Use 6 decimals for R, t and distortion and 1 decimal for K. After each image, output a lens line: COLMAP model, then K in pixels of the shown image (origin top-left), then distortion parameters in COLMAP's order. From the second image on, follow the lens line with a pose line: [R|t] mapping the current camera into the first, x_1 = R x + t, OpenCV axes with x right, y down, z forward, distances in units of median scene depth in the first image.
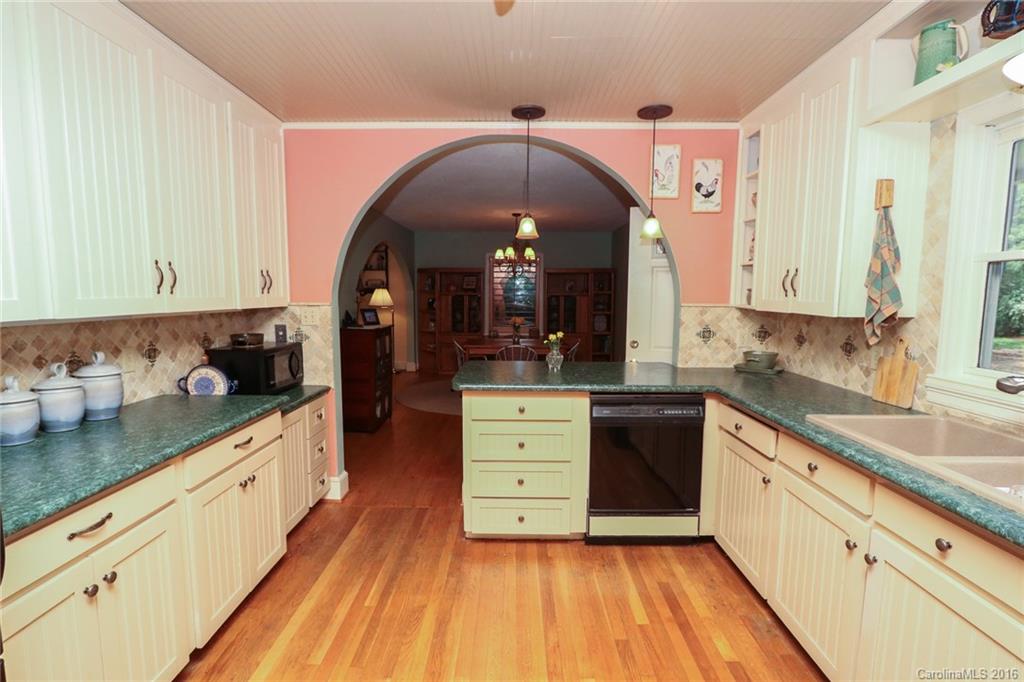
lens RADIAL K [[471.4, 0, 508.0], [0, 471.4, 345.0], [0, 0, 1]] dist [-0.001243, 0.000073]
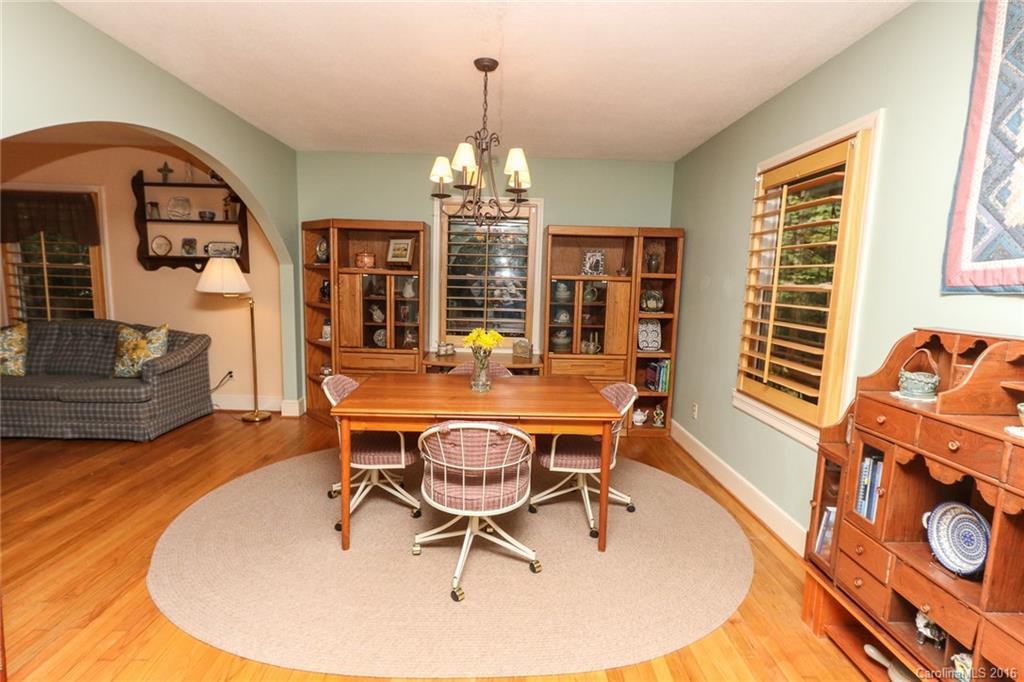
lens RADIAL K [[471.4, 0, 508.0], [0, 471.4, 345.0], [0, 0, 1]] dist [-0.001243, 0.000073]
pose [[0.999210, 0.016917, 0.035973, 0.020747], [-0.018037, 0.999356, 0.031026, -0.048541], [-0.035425, -0.031650, 0.998871, 0.484194]]
